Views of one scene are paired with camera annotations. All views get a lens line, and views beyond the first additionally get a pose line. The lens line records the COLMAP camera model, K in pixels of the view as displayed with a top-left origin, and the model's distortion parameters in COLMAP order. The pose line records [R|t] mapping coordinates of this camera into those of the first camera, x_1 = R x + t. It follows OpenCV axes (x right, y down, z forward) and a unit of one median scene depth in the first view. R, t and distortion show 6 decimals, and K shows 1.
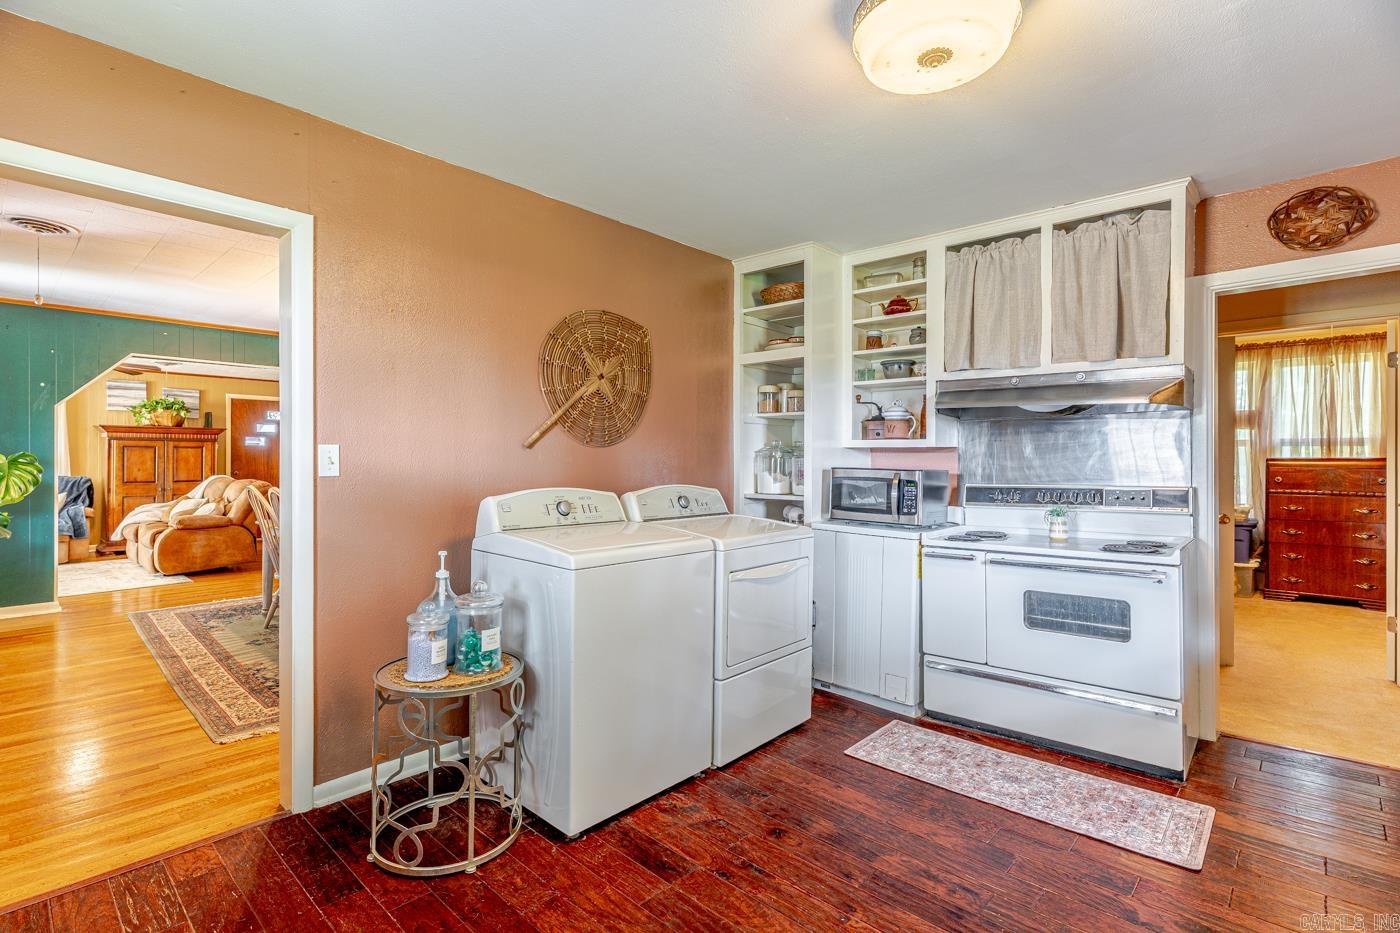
lens RADIAL K [[670.1, 0, 696.7], [0, 670.1, 469.0], [0, 0, 1]] dist [0.000311, 0.000833]
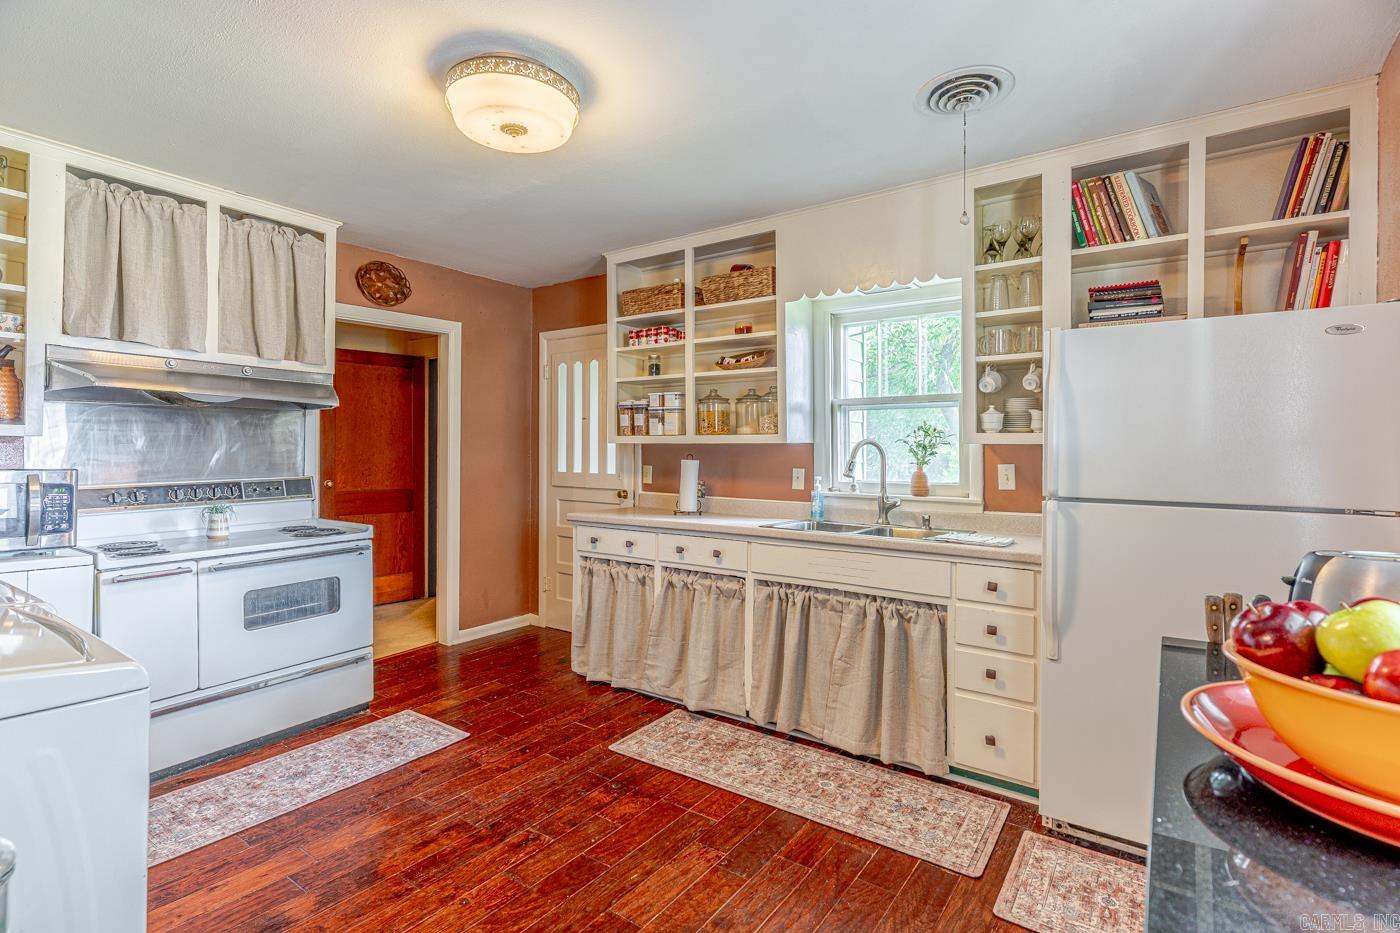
lens RADIAL K [[670.1, 0, 697.2], [0, 670.1, 455.2], [0, 0, 1]] dist [0.000311, 0.000833]
pose [[-0.124130, -0.007351, 0.992239, -0.462001], [0.012290, 0.999884, 0.008945, -0.010693], [-0.992190, 0.013305, -0.124025, 0.418813]]
